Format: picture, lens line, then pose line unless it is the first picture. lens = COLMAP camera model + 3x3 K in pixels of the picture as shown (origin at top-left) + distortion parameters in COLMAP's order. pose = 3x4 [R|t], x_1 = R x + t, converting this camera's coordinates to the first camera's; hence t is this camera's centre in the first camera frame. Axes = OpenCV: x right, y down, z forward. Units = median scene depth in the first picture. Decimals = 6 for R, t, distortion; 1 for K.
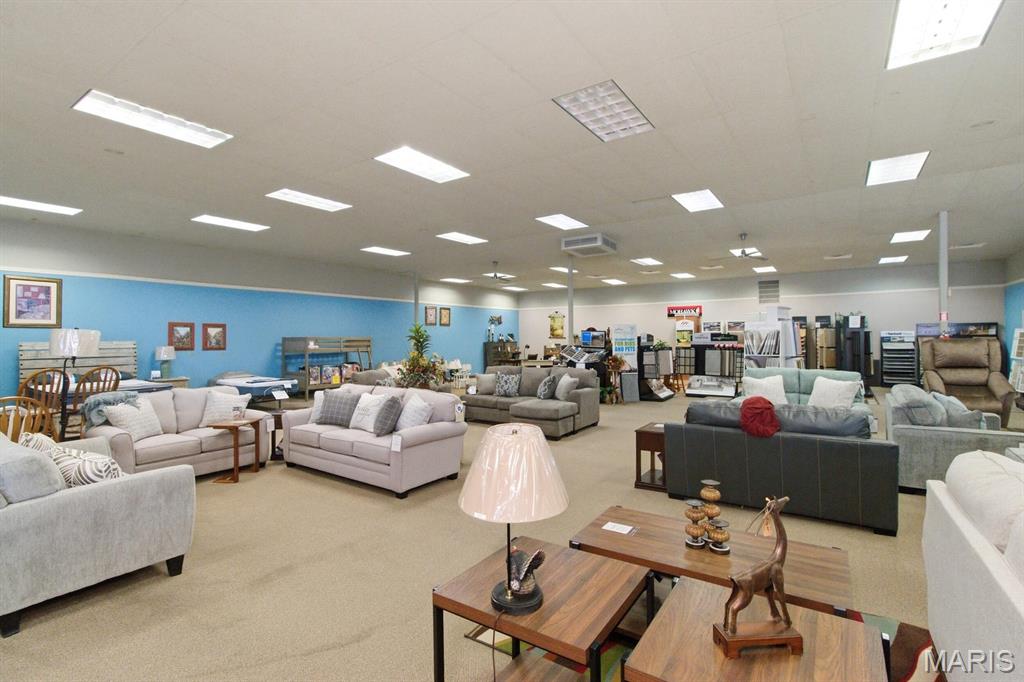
lens RADIAL K [[489.5, 0, 516.3], [0, 489.5, 338.5], [0, 0, 1]] dist [0.003797, -0.000345]
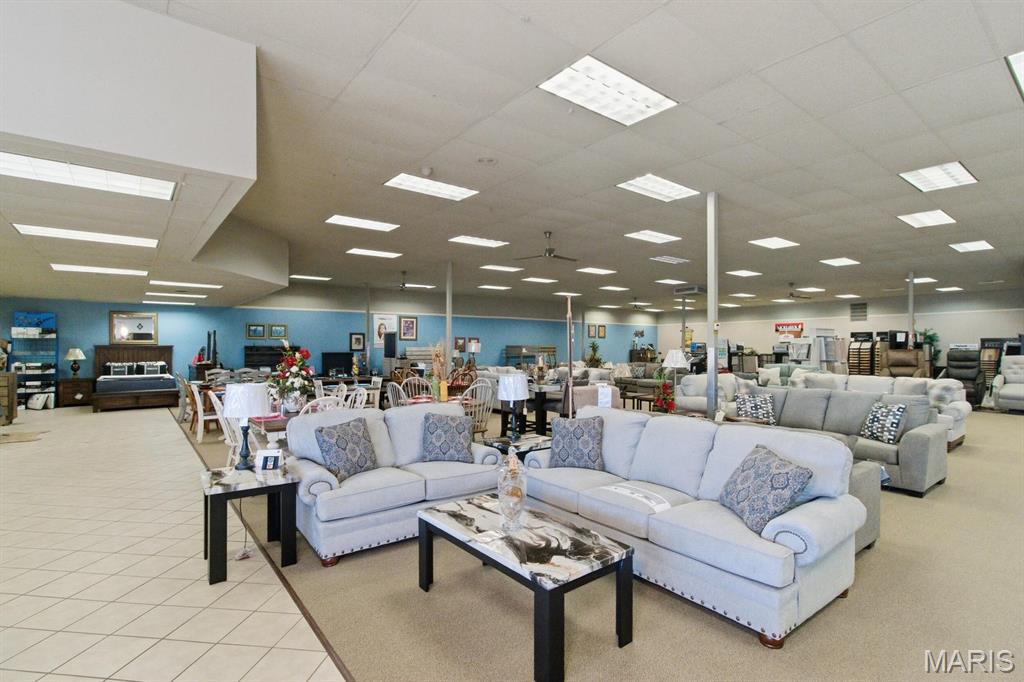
lens RADIAL K [[489.5, 0, 522.5], [0, 489.5, 343.2], [0, 0, 1]] dist [0.003797, -0.000345]
pose [[0.956275, 0.004619, -0.292433, 0.069806], [-0.006867, 0.999954, -0.006662, -0.000111], [0.292389, 0.008379, 0.956263, -0.592989]]
